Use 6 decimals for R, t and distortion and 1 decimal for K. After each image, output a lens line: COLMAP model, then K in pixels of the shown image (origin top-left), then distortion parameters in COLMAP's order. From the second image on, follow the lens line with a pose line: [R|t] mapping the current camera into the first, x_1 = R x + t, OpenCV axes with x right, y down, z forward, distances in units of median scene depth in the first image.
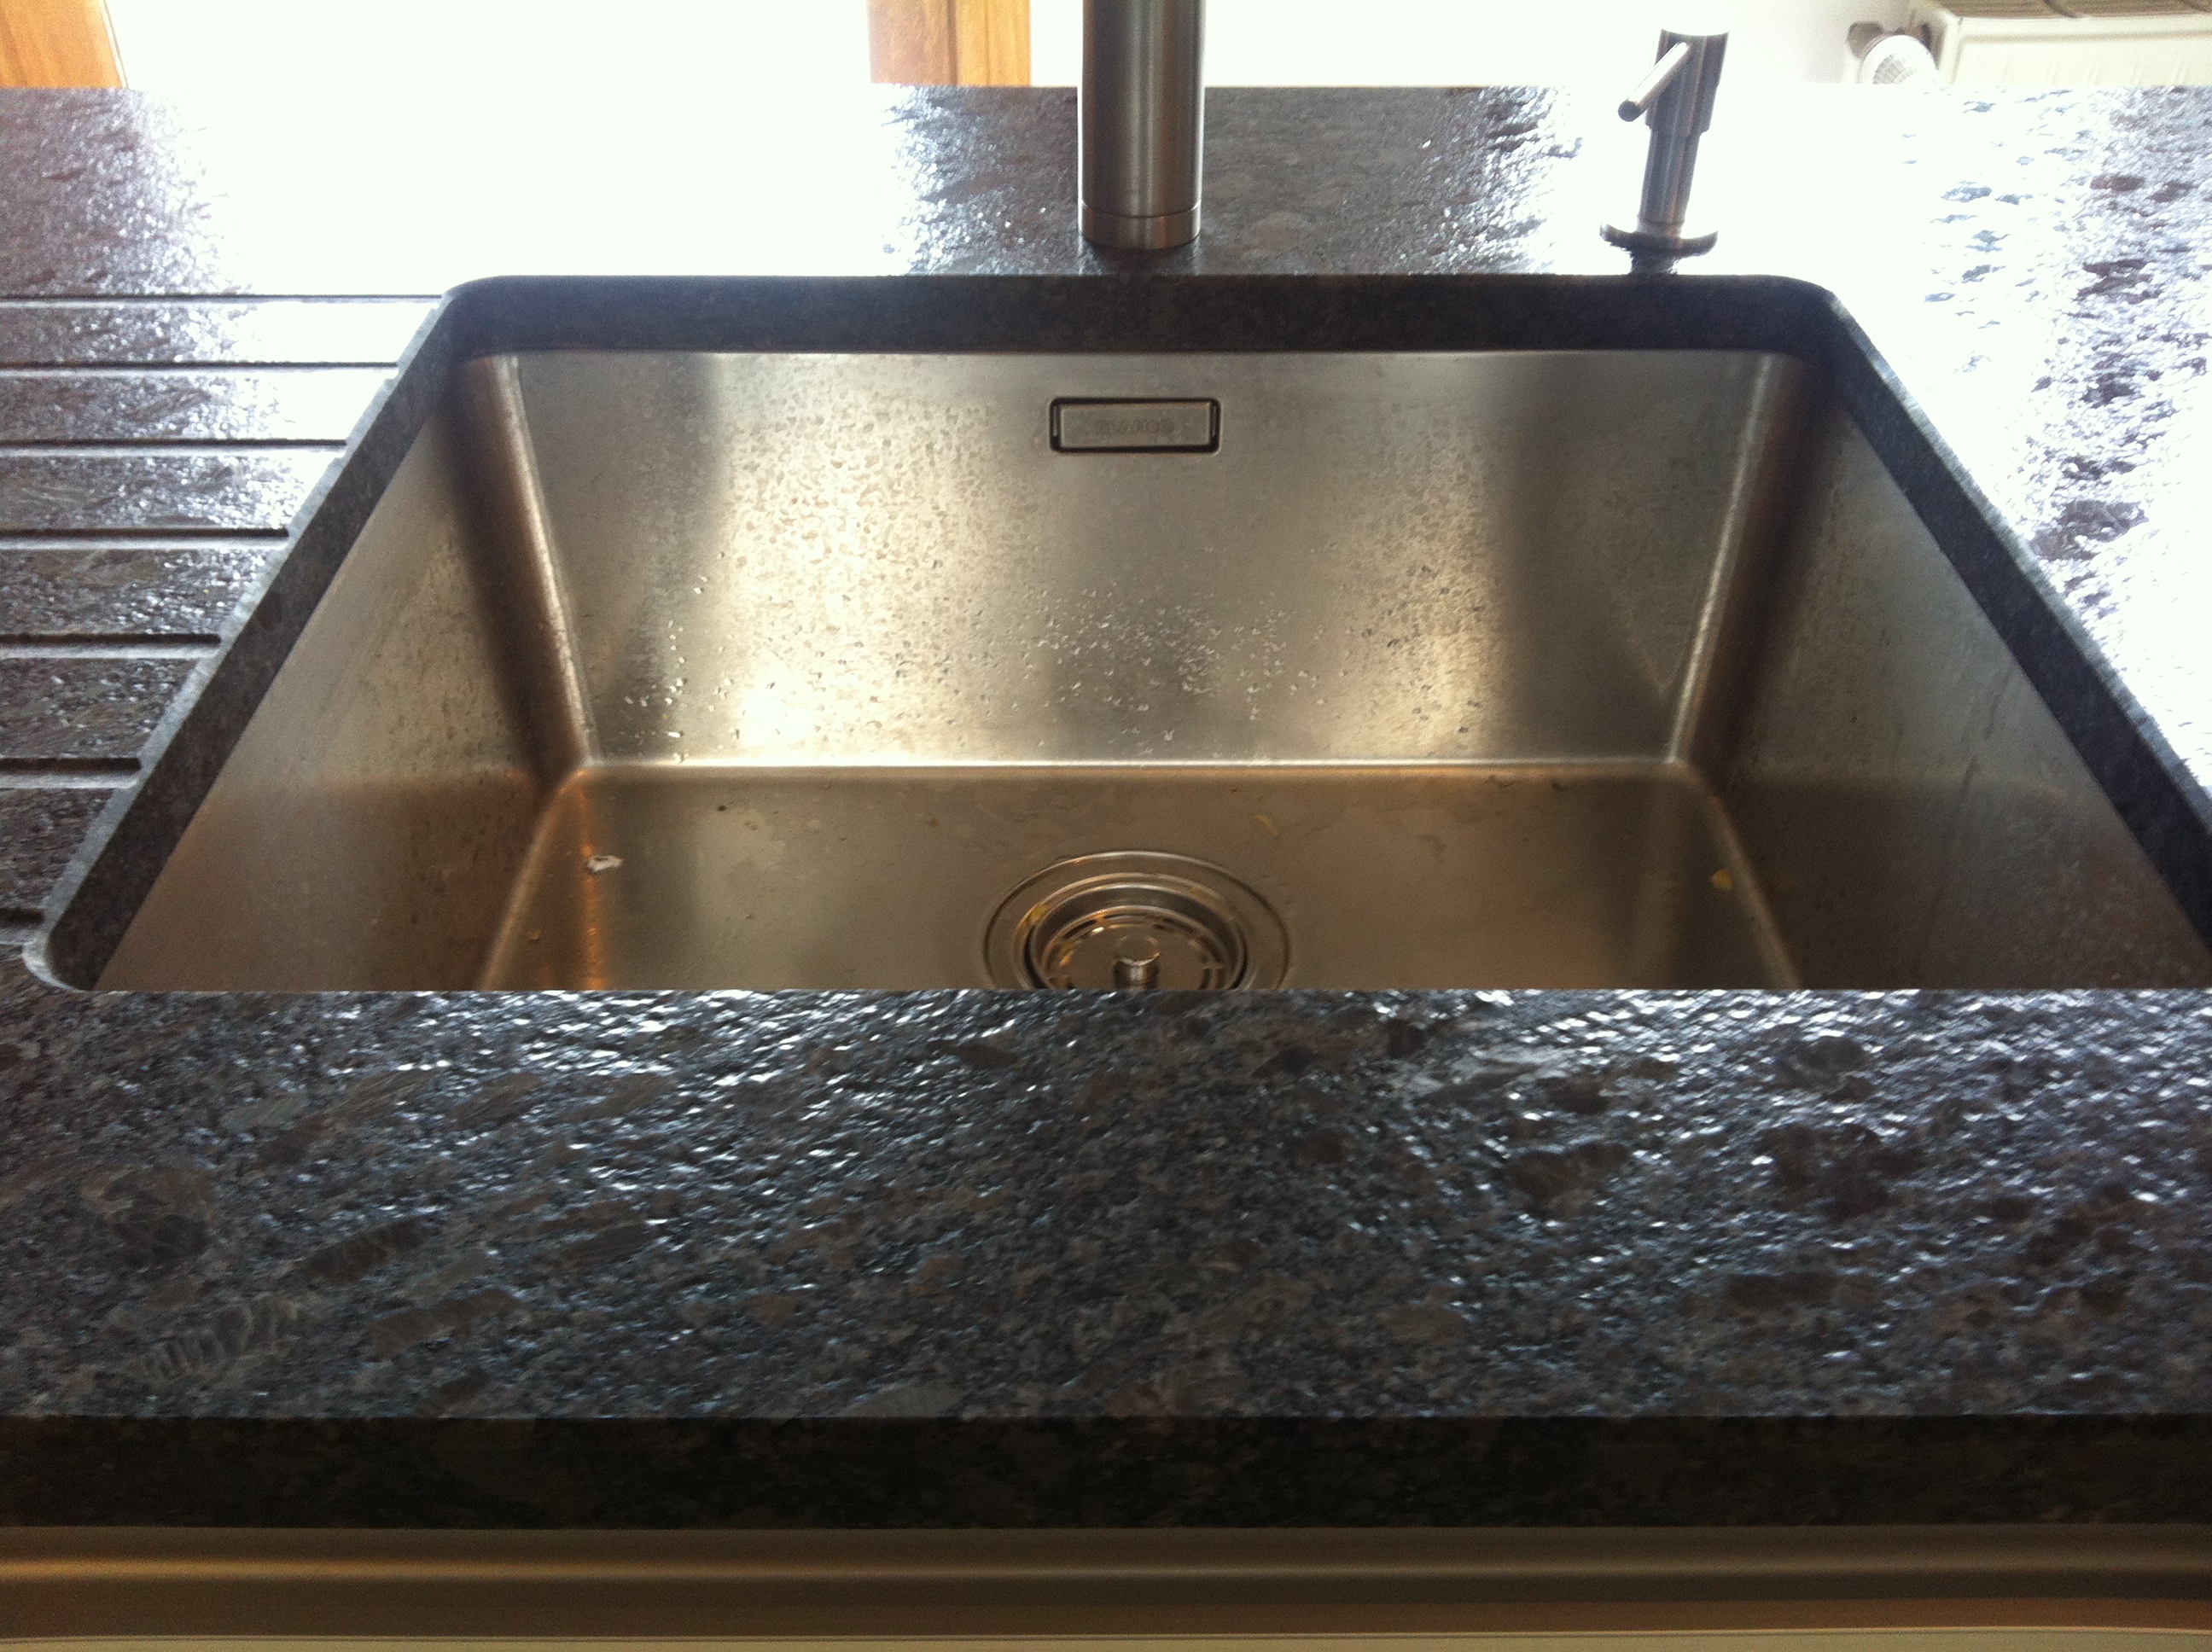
lens RADIAL K [[2085.3, 0, 1106.0], [0, 2085.3, 826.0], [0, 0, 1]] dist [0.077015, -0.188883]
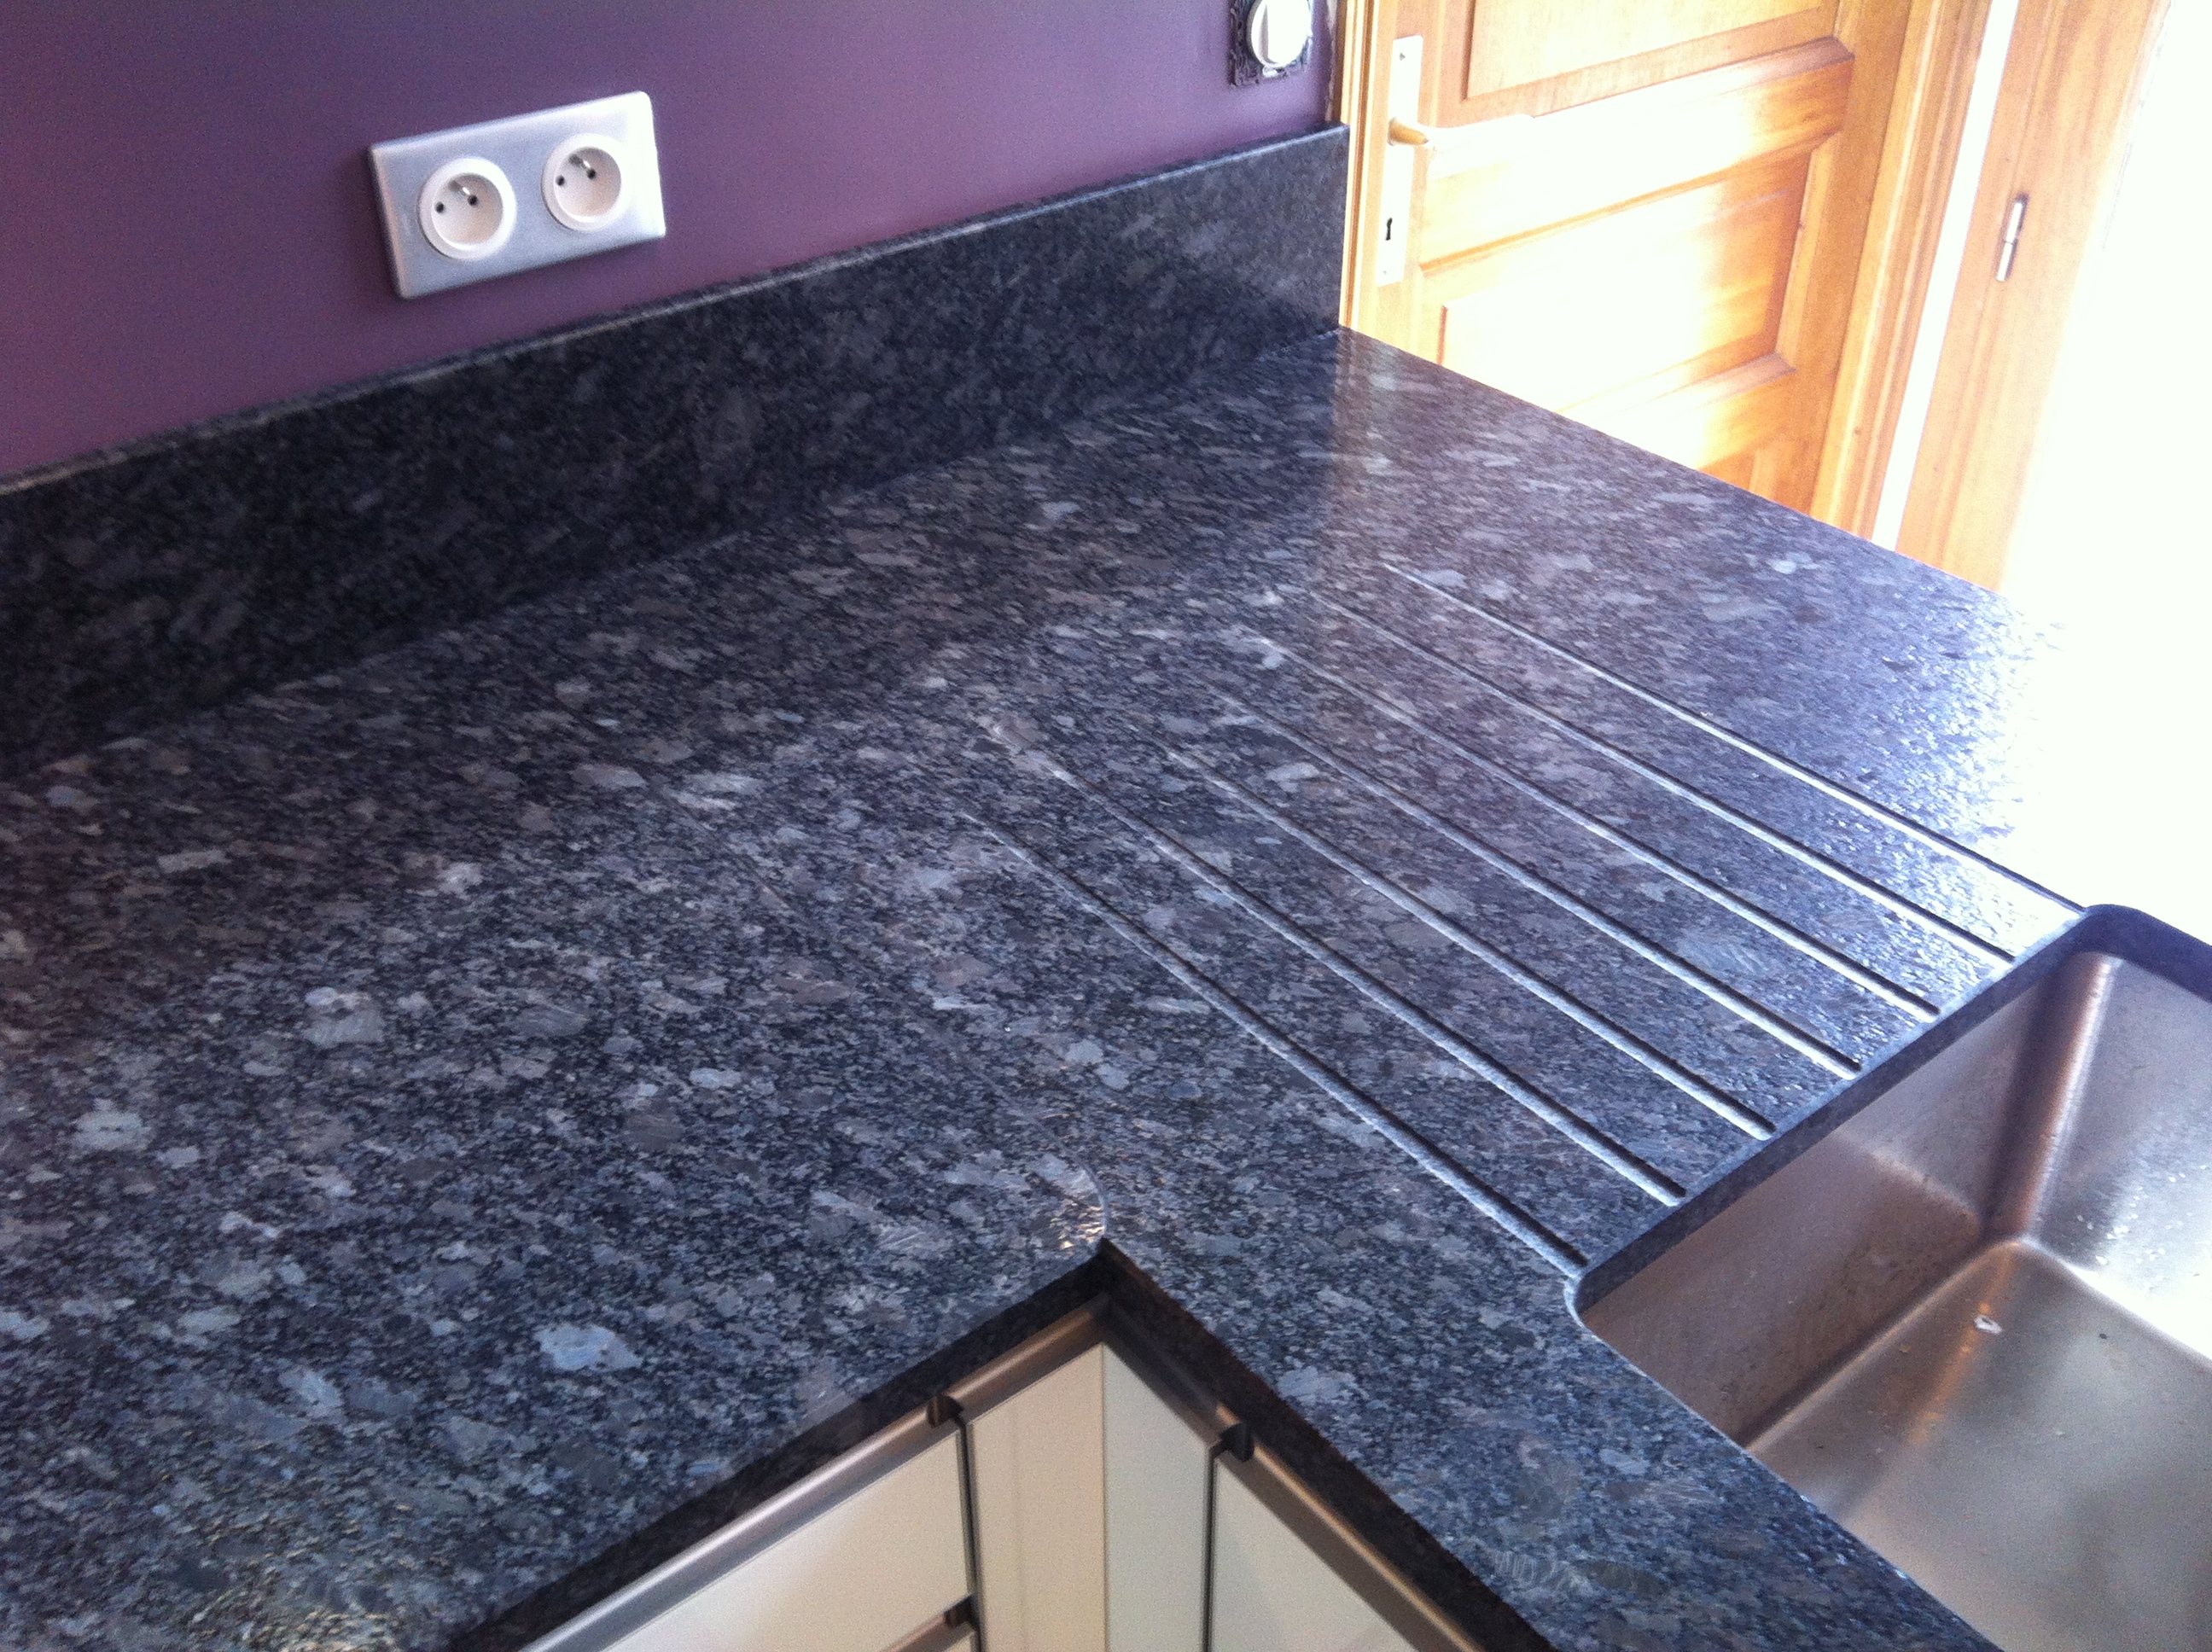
lens RADIAL K [[2097.9, 0, 1106.0], [0, 2097.9, 826.0], [0, 0, 1]] dist [0.079659, -0.222187]
pose [[0.627207, 0.443207, -0.640453, 0.130280], [-0.466693, 0.872195, 0.146536, -0.221525], [0.623545, 0.206987, 0.753888, -0.412239]]
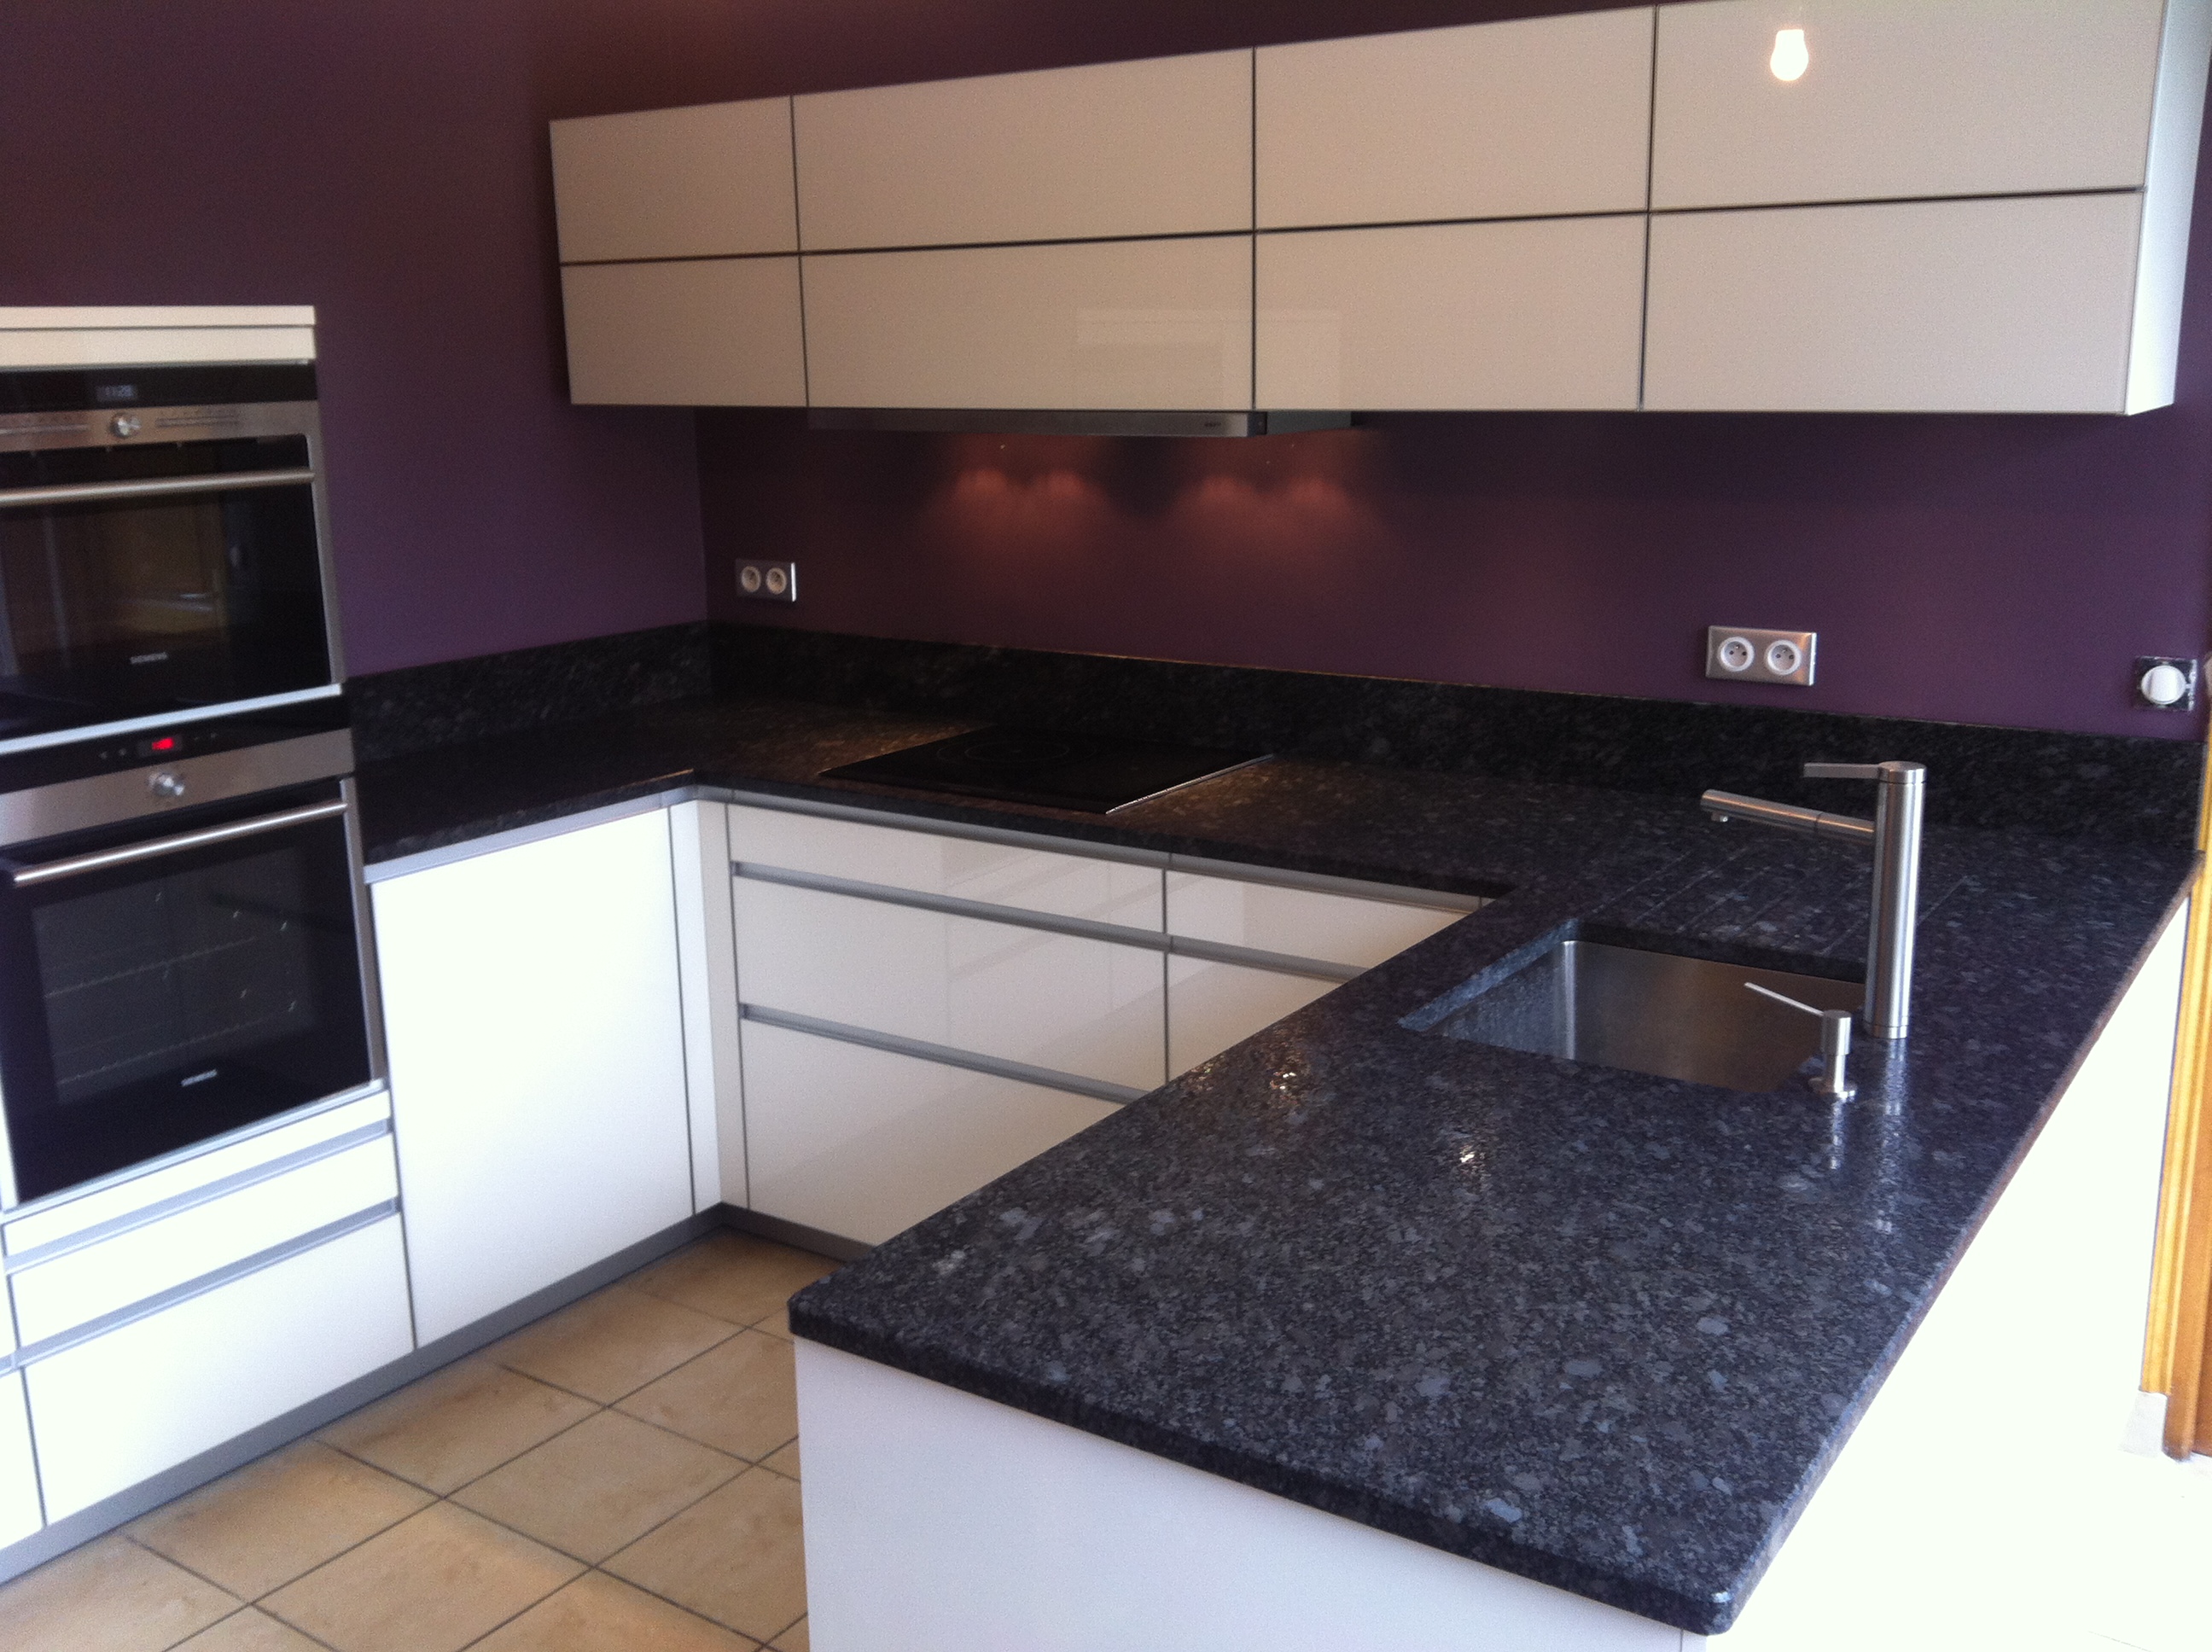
lens RADIAL K [[2081.7, 0, 1106.0], [0, 2081.7, 826.0], [0, 0, 1]] dist [0.118675, -0.364846]
pose [[-0.554378, 0.201608, -0.807477, 3.052524], [-0.488475, 0.706710, 0.511814, -1.545636], [0.673838, 0.678171, -0.293304, 1.038254]]
